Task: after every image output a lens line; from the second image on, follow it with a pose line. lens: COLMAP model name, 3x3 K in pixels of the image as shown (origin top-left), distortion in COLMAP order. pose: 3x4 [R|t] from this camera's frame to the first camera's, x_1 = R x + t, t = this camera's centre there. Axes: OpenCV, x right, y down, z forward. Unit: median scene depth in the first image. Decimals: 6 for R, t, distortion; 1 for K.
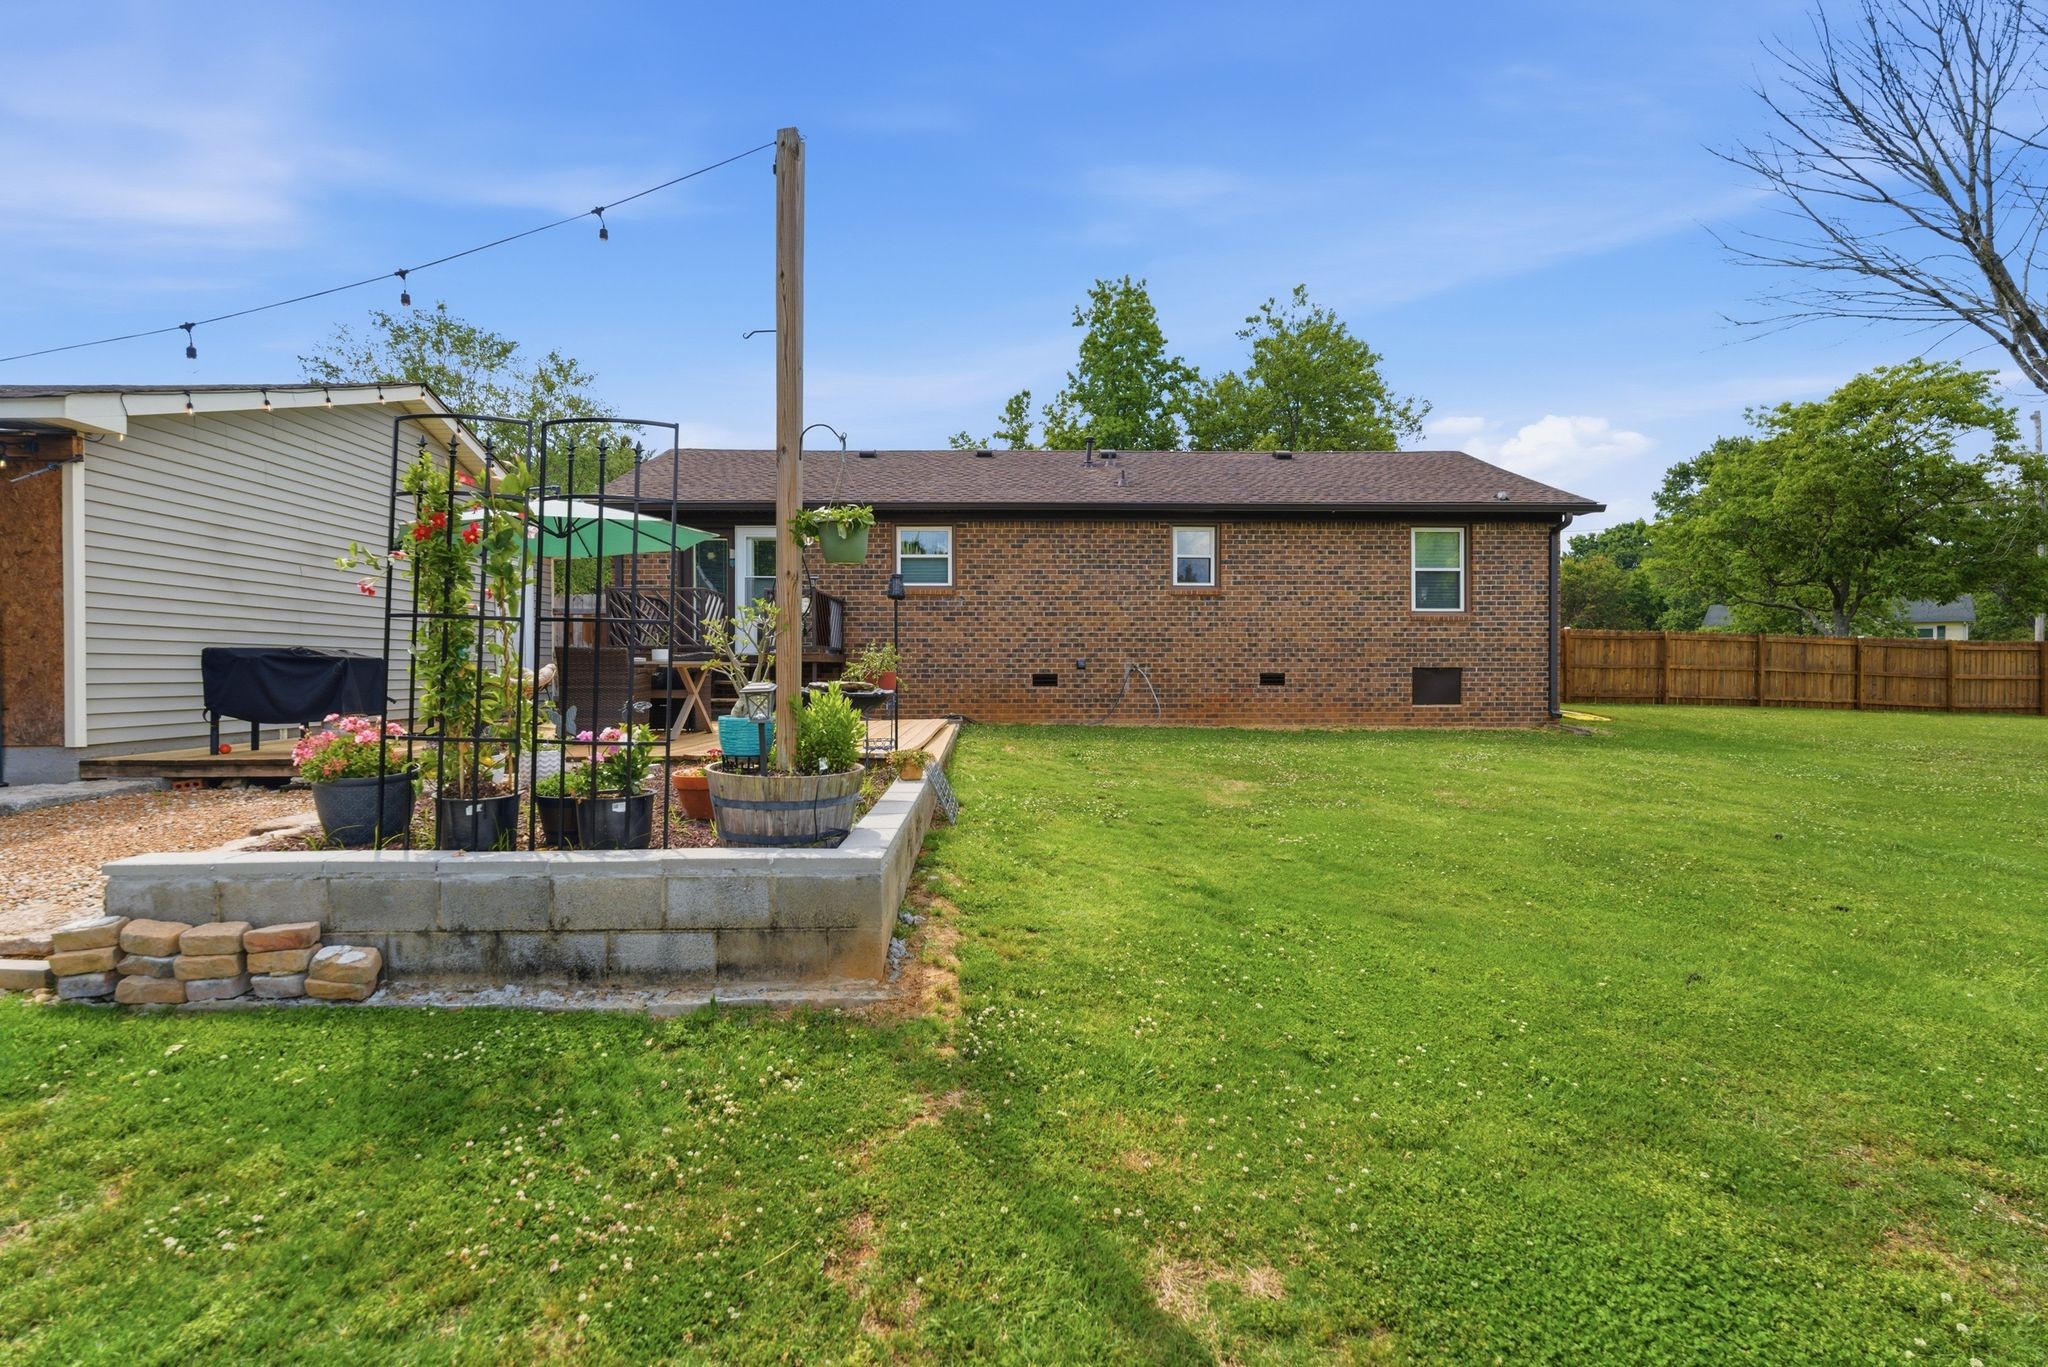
lens RADIAL K [[903.9, 0, 1012.3], [0, 903.9, 675.8], [0, 0, 1]] dist [-0.001678, -0.001113]
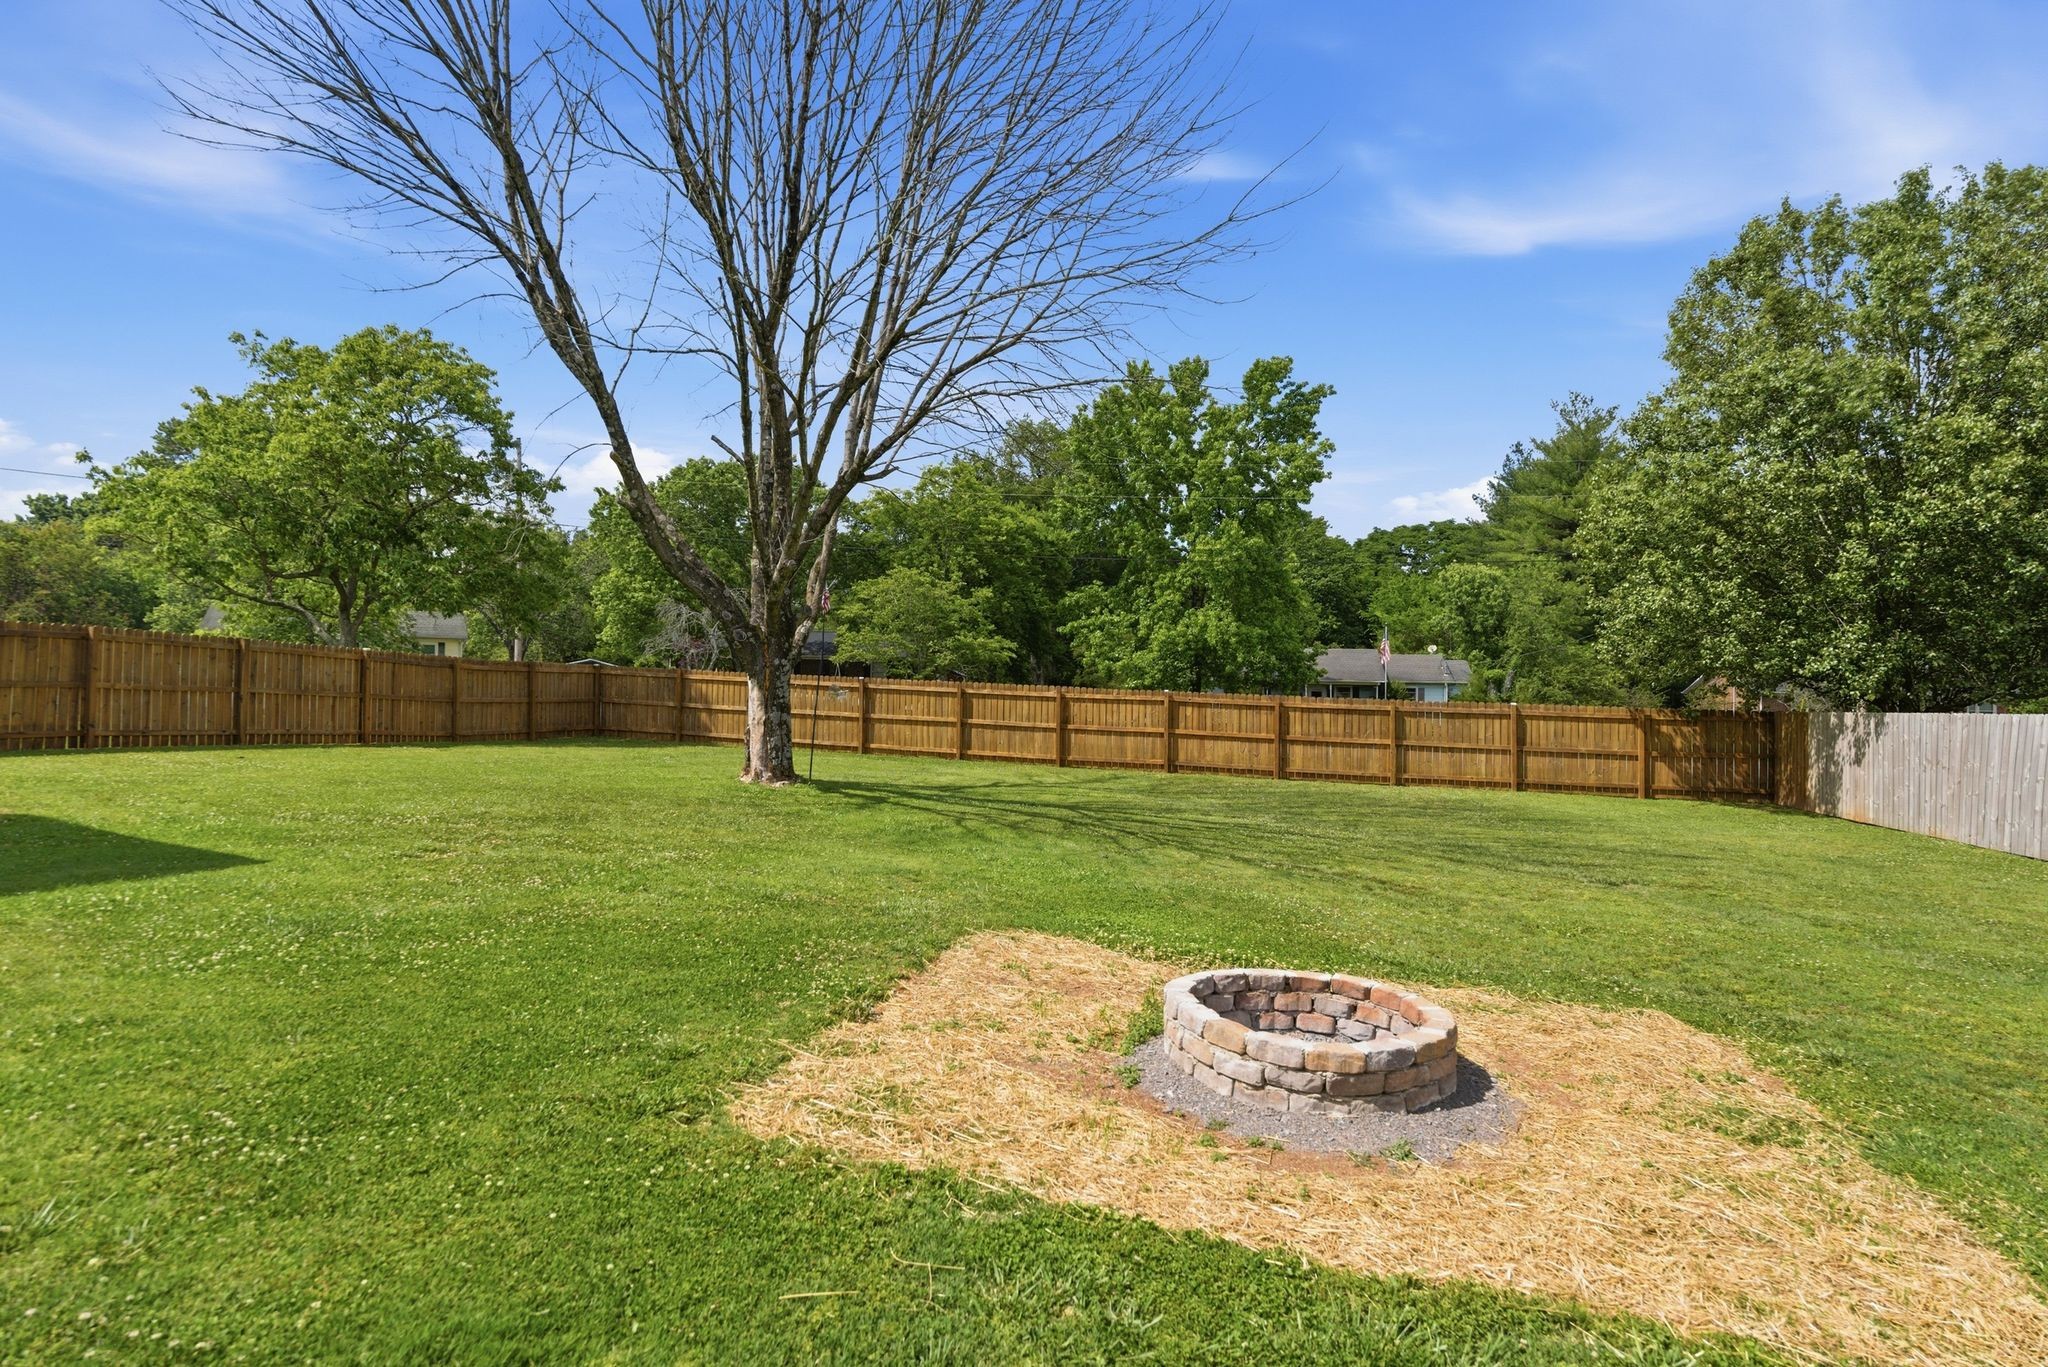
lens RADIAL K [[1080.7, 0, 1016.7], [0, 1080.7, 694.3], [0, 0, 1]] dist [0.000727, 0.002854]
pose [[0.275502, 0.002684, 0.961297, 0.323552], [-0.007432, 0.999972, -0.000662, -0.011604], [-0.961272, -0.006962, 0.275514, 0.331582]]
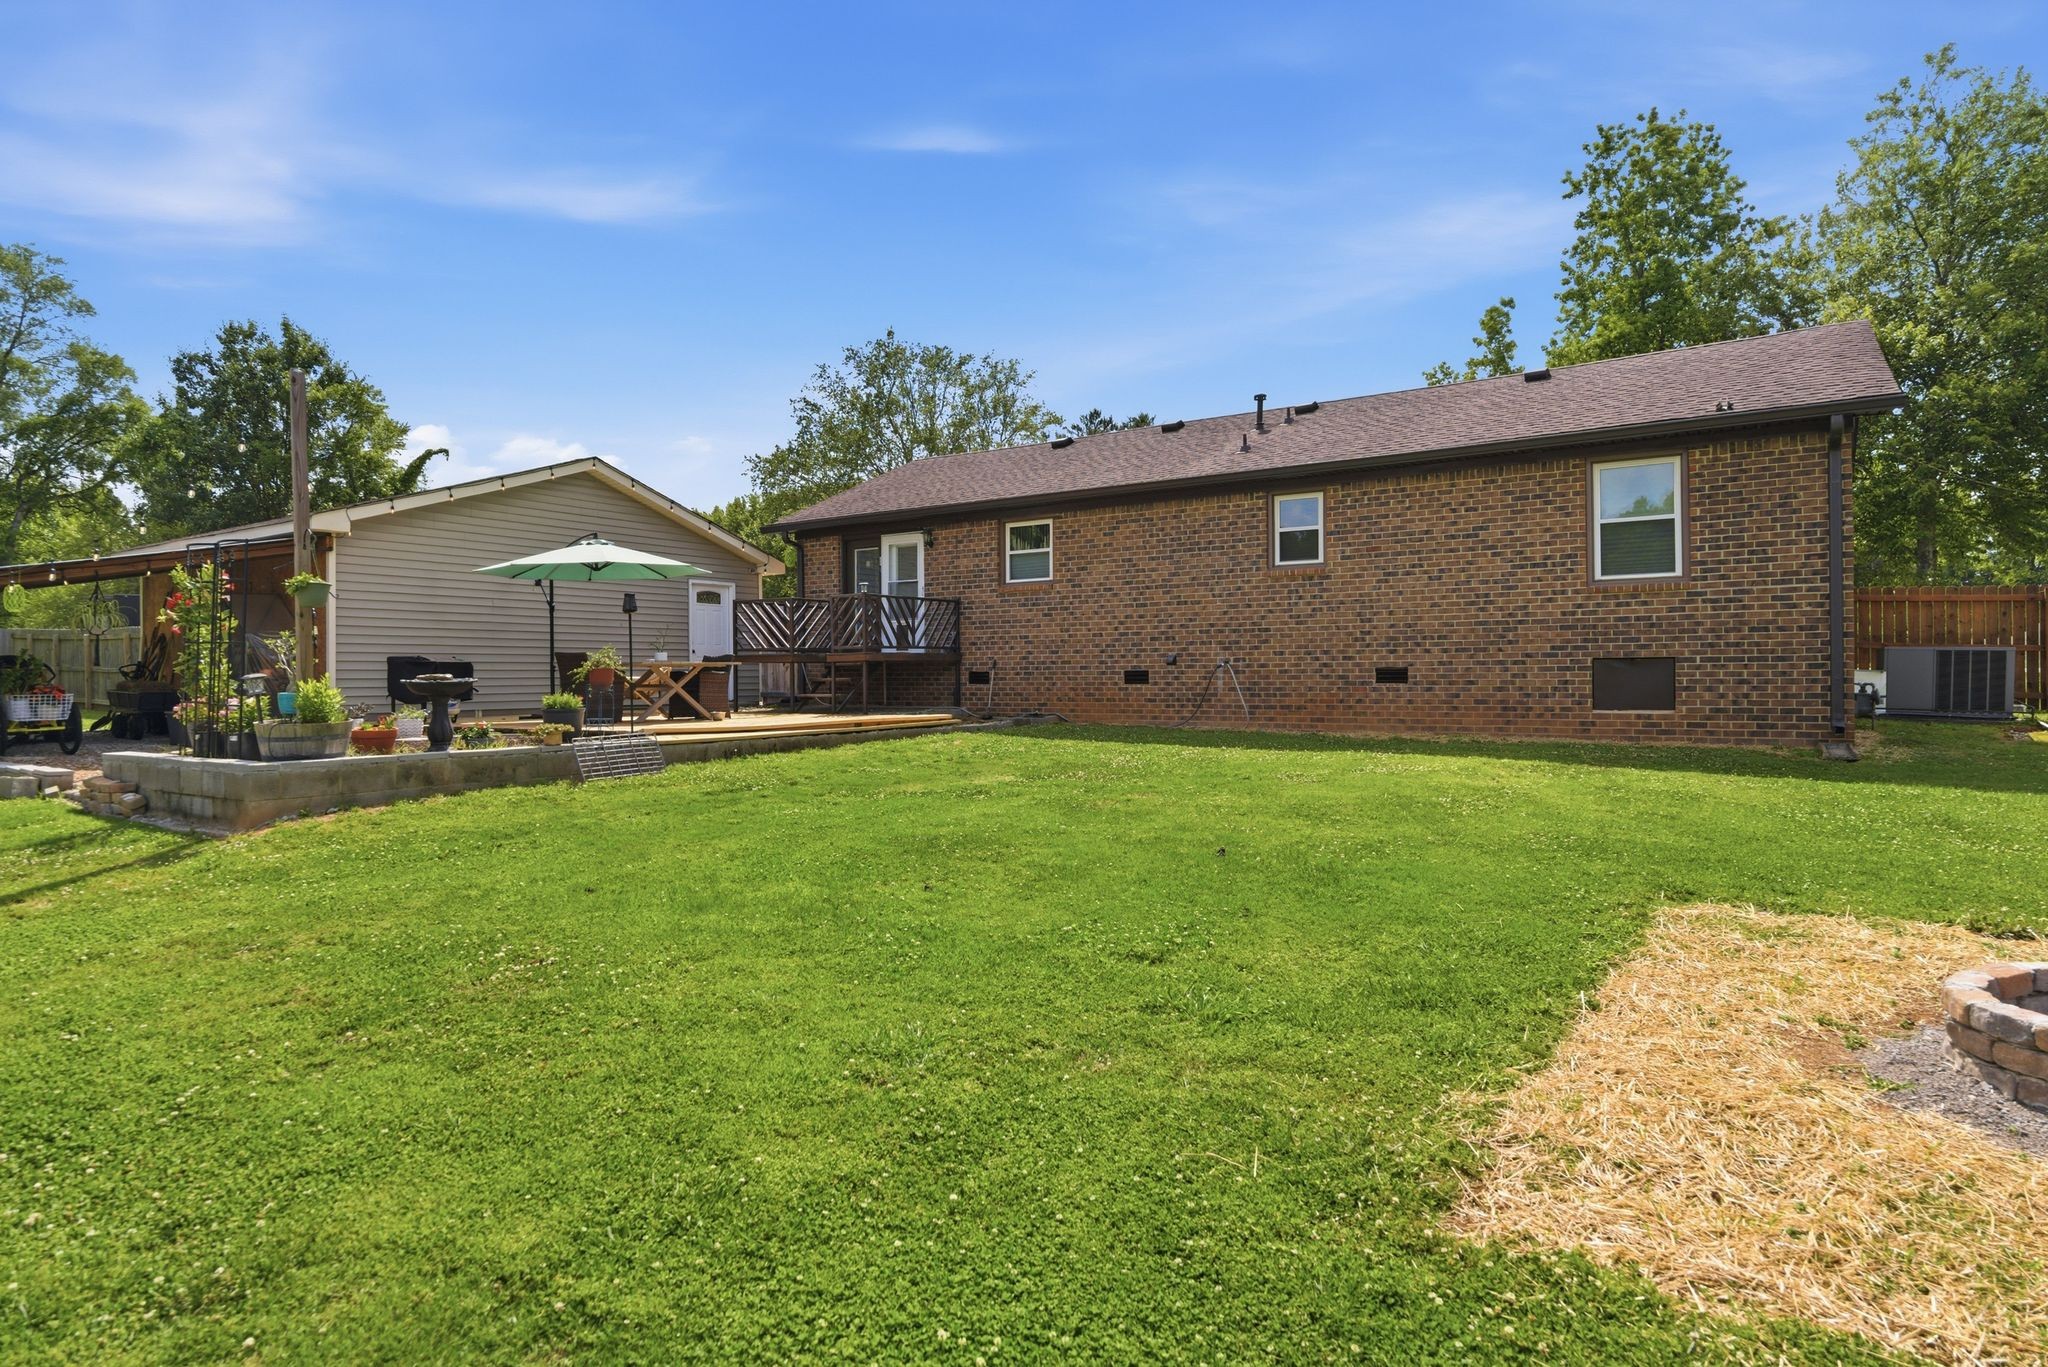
lens RADIAL K [[1080.7, 0, 1025.0], [0, 1080.7, 684.5], [0, 0, 1]] dist [0.000727, 0.002854]
pose [[0.821947, 0.000548, -0.569564, 0.559537], [0.005817, 0.999939, 0.009357, 0.001260], [0.569535, -0.011004, 0.821894, 0.031384]]
